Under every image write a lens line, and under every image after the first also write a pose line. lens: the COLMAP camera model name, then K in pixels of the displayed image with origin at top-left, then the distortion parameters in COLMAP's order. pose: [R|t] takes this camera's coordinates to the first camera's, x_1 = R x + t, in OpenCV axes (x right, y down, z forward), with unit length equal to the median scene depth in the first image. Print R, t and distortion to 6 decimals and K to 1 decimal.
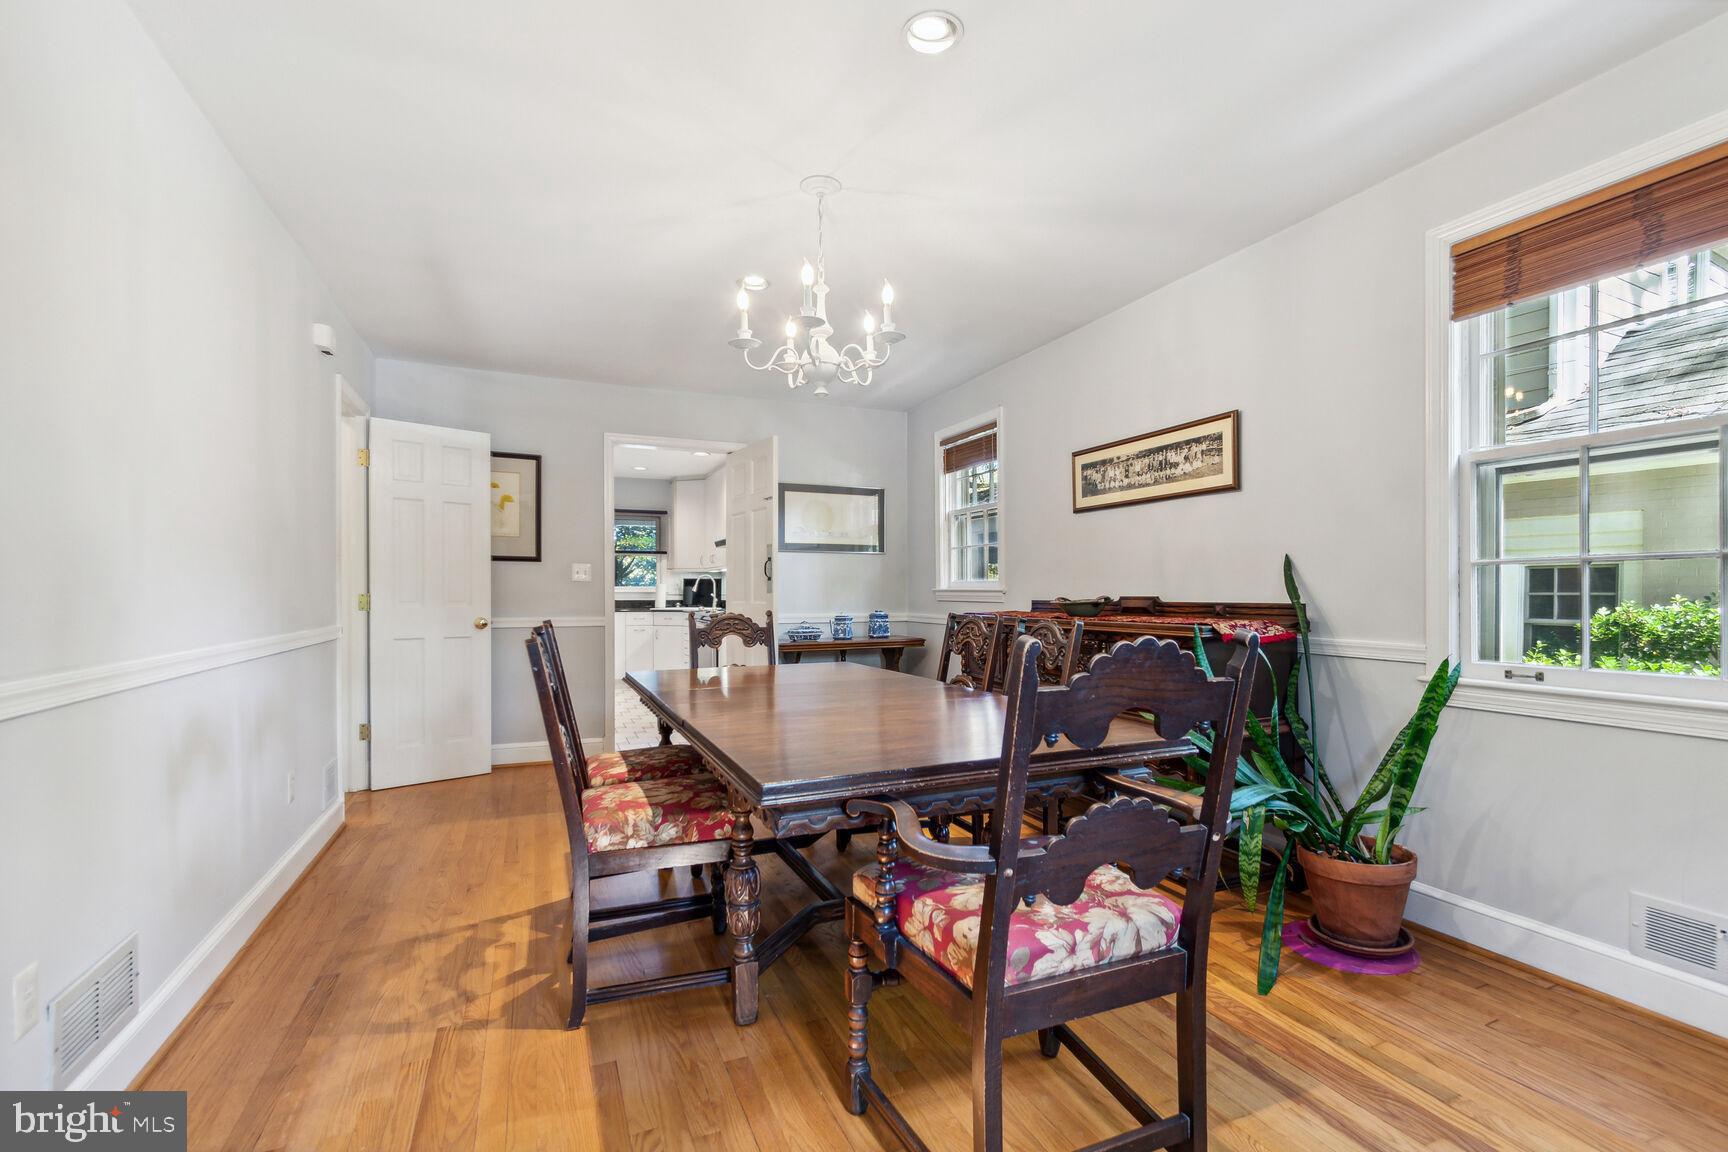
lens RADIAL K [[767.3, 0, 864.6], [0, 767.3, 582.7], [0, 0, 1]] dist [0.001602, -0.000122]
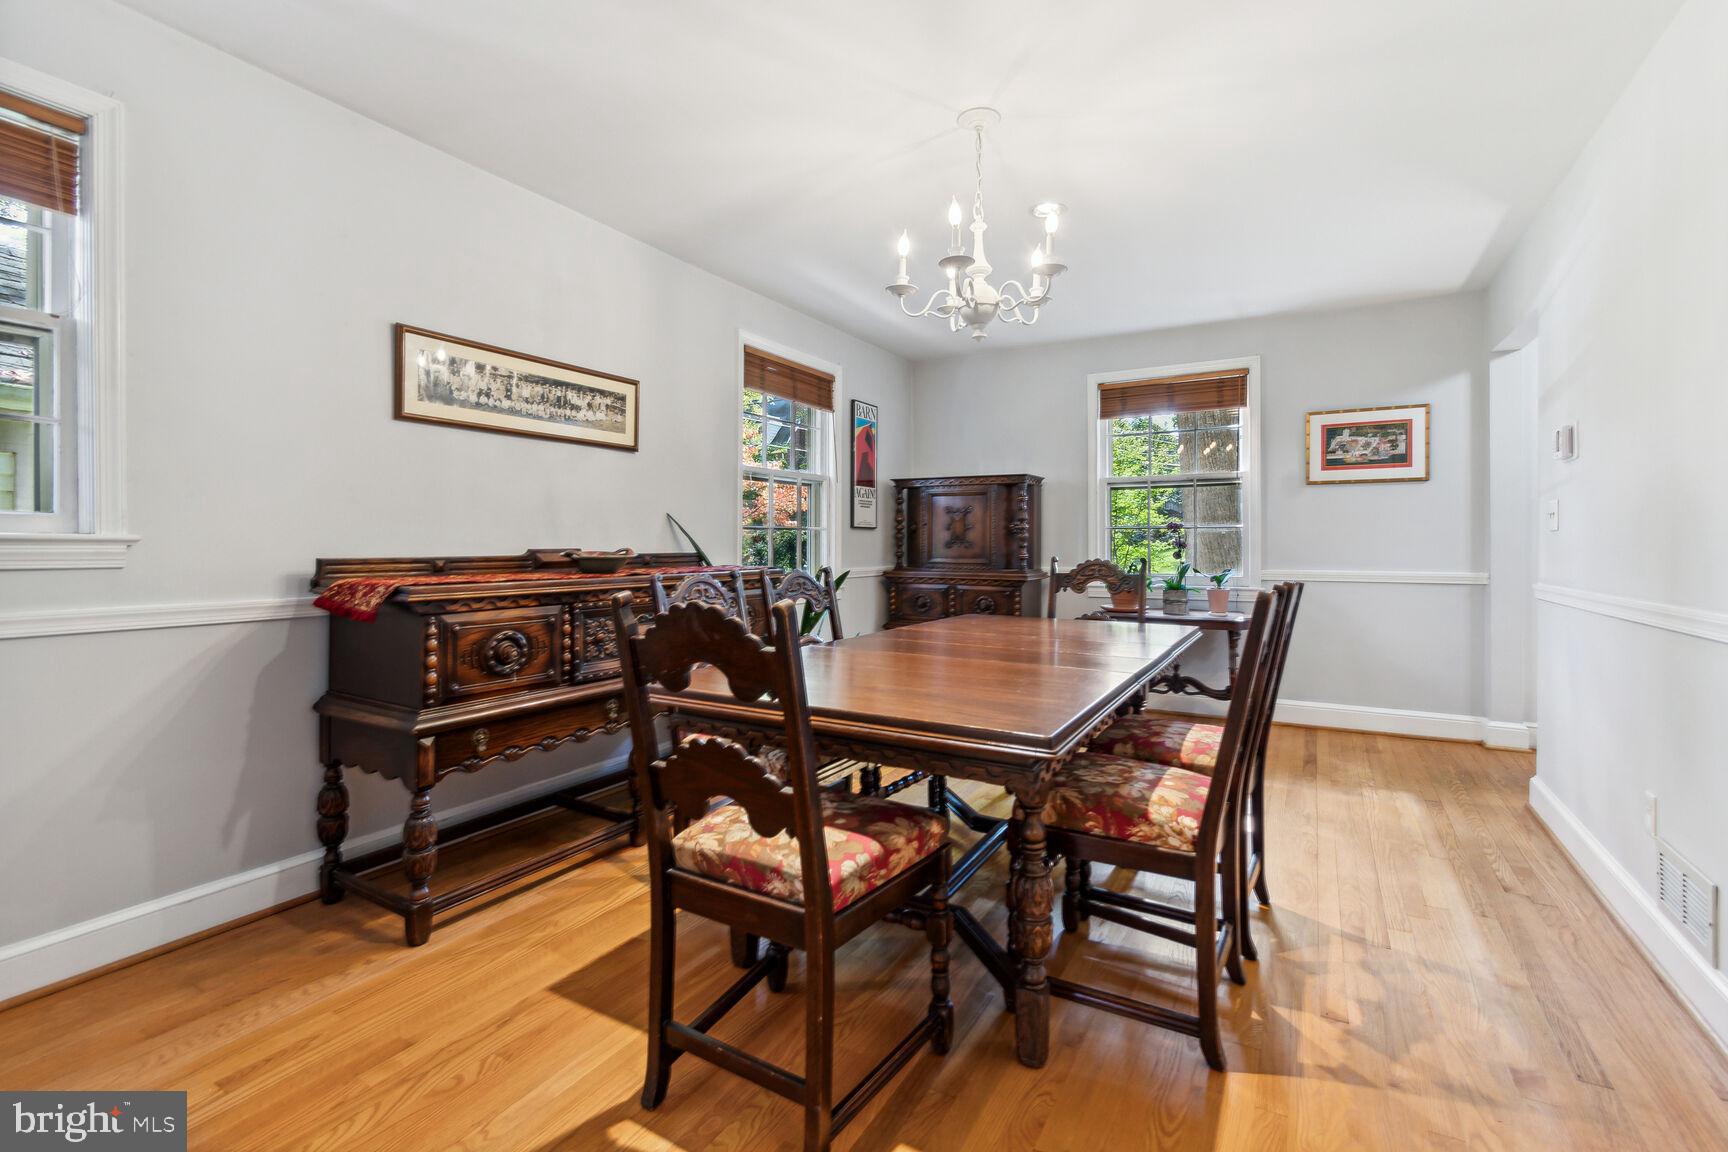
lens RADIAL K [[767.3, 0, 863.6], [0, 767.3, 558.1], [0, 0, 1]] dist [0.001602, -0.000122]
pose [[-0.595496, -0.005207, 0.803341, -0.561874], [0.000159, 0.999978, 0.006600, 0.024754], [-0.803358, 0.004058, -0.595483, 1.280544]]
